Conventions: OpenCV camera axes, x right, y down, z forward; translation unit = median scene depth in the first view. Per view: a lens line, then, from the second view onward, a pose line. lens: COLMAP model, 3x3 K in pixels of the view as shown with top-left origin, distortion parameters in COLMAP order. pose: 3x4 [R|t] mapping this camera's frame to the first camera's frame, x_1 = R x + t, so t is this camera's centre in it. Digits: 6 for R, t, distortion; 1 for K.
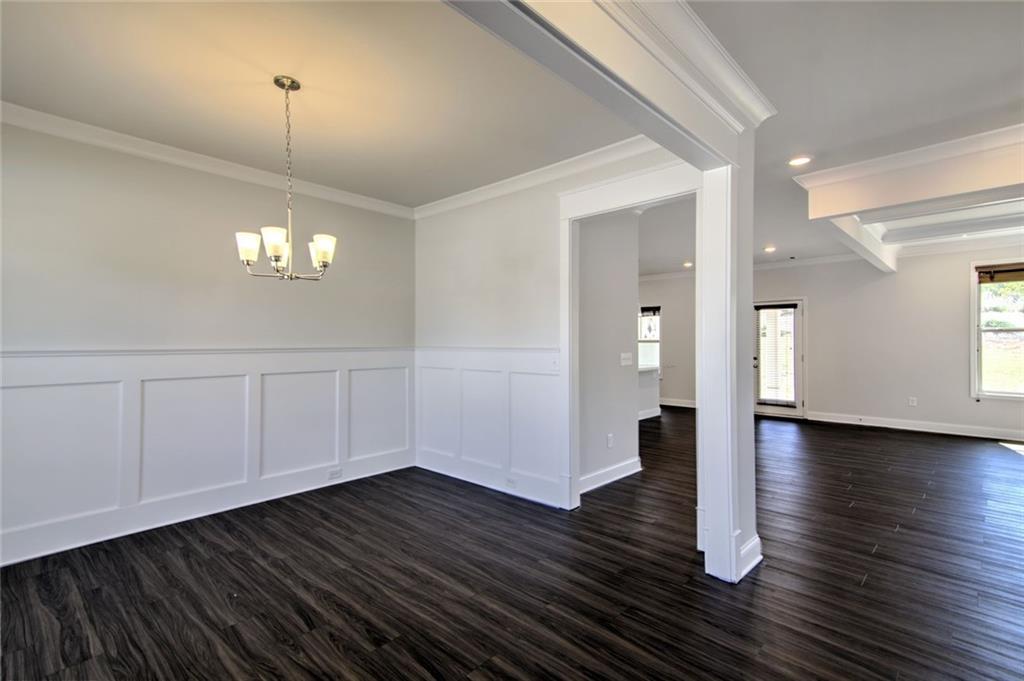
lens RADIAL K [[486.6, 0, 510.0], [0, 486.6, 342.4], [0, 0, 1]] dist [0.038468, 0.001317]
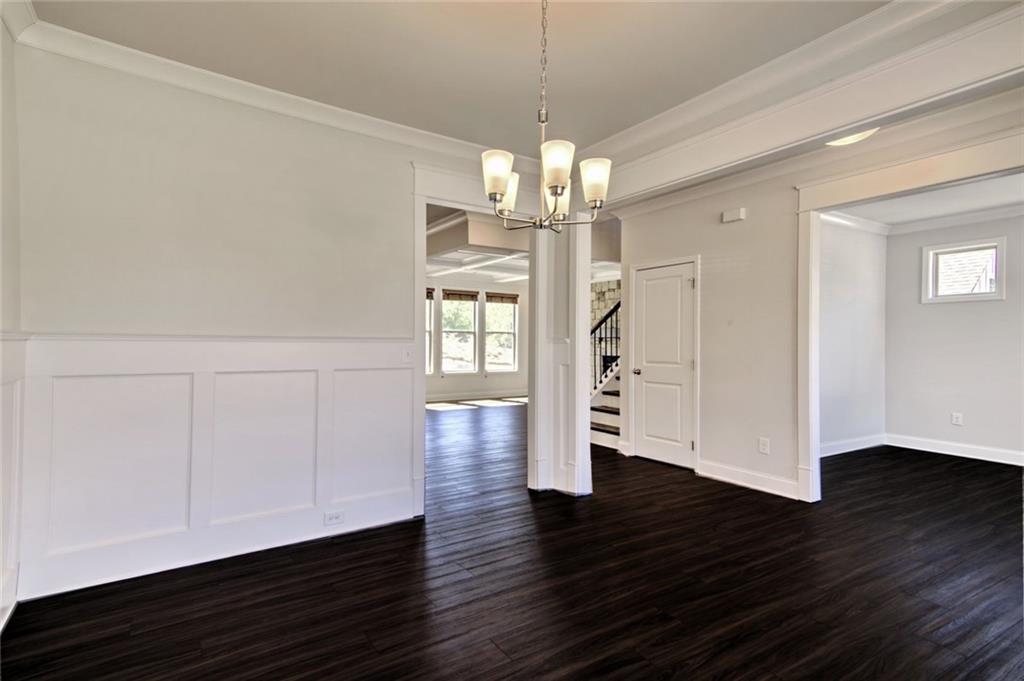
lens RADIAL K [[522.1, 0, 510.7], [0, 522.1, 340.5], [0, 0, 1]] dist [0.066430, 0.001264]
pose [[0.235705, 0.000169, 0.971825, -0.918728], [-0.000890, 1.000000, 0.000042, 0.010601], [-0.971824, -0.000875, 0.235705, 0.670271]]
